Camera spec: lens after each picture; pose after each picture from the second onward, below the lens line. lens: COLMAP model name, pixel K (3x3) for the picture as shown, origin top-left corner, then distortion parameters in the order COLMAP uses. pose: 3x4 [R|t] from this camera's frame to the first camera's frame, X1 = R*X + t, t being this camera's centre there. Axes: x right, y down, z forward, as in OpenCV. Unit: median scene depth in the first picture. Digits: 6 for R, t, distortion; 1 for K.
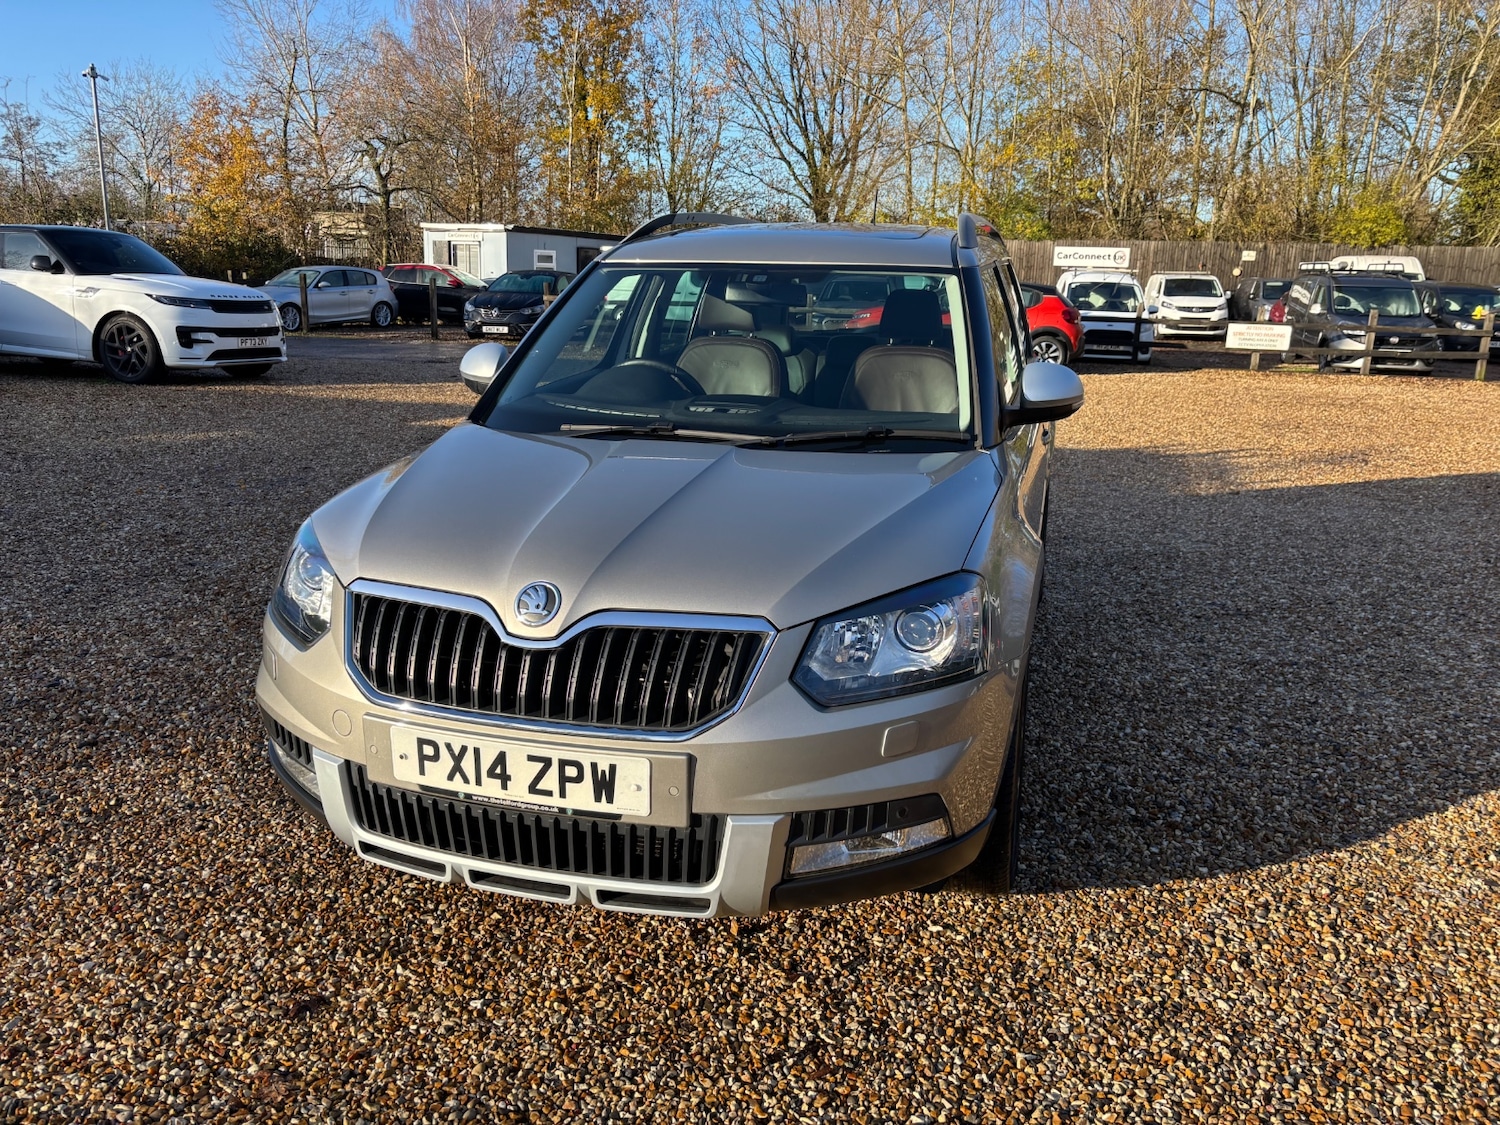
lens RADIAL K [[1137.7, 0, 753.8], [0, 1137.7, 547.7], [0, 0, 1]] dist [0.045192, -0.047111]
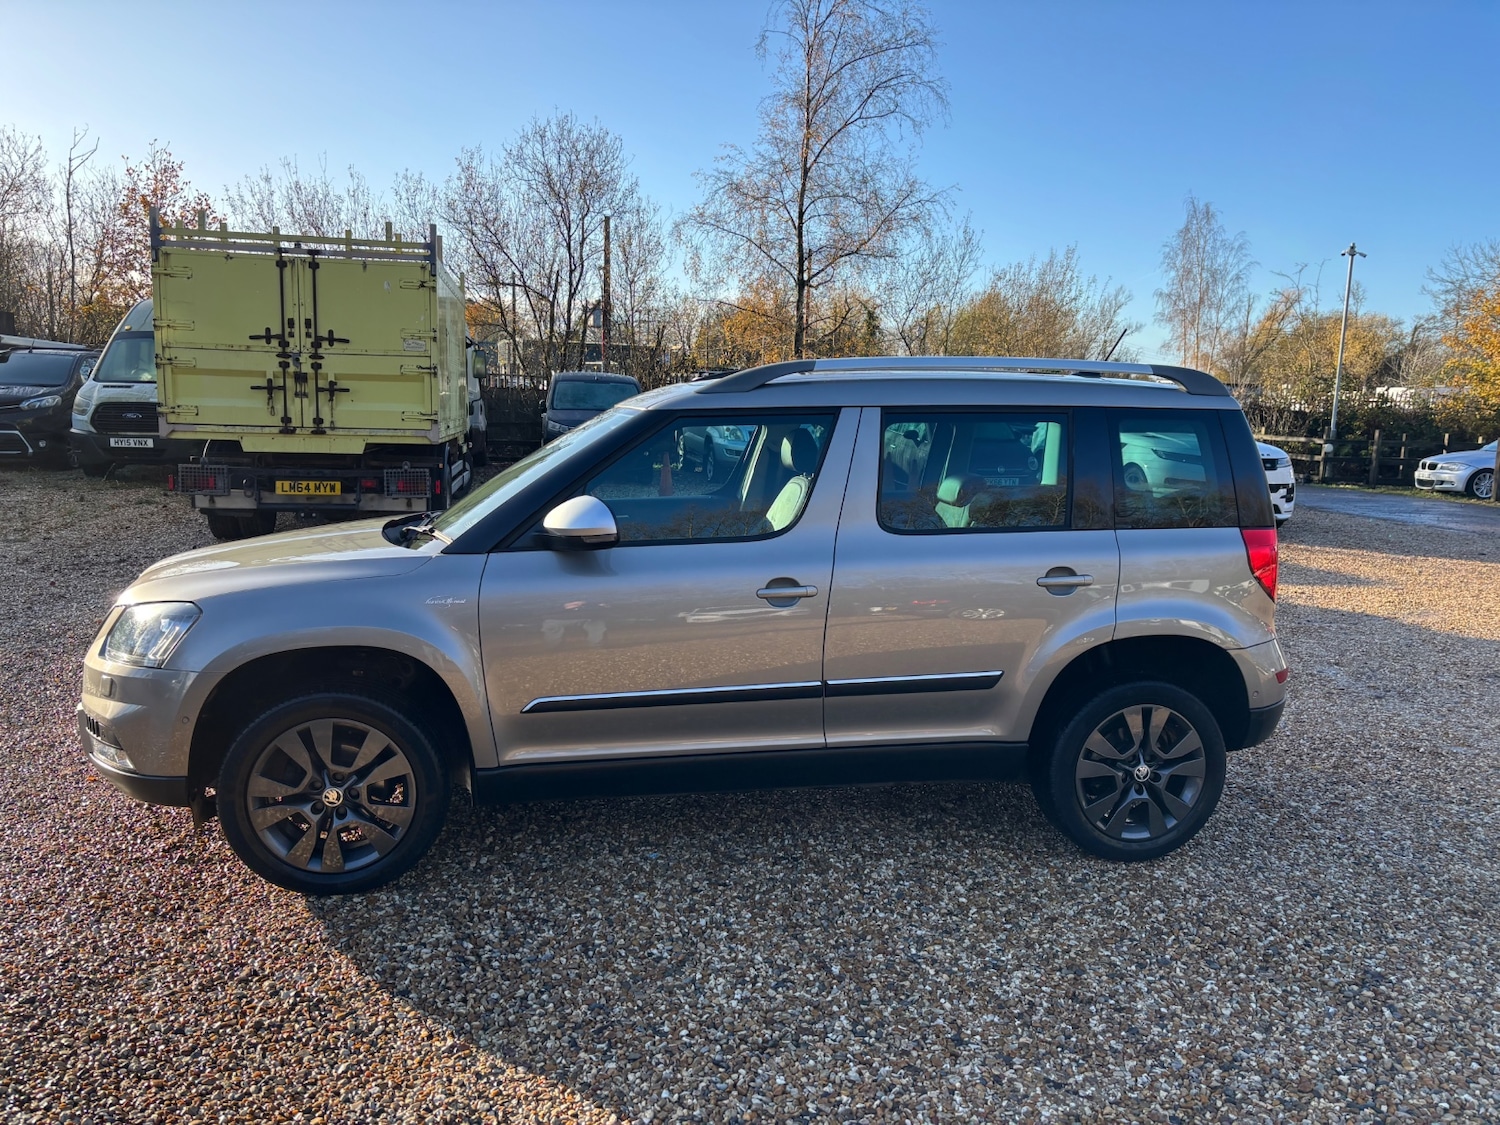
lens RADIAL K [[1137.7, 0, 758.5], [0, 1137.7, 575.2], [0, 0, 1]] dist [0.045192, -0.047111]
pose [[0.434957, 0.129041, -0.891157, 0.138336], [-0.231870, 0.972354, 0.027627, -0.017087], [0.870085, 0.194616, 0.452853, 0.073845]]
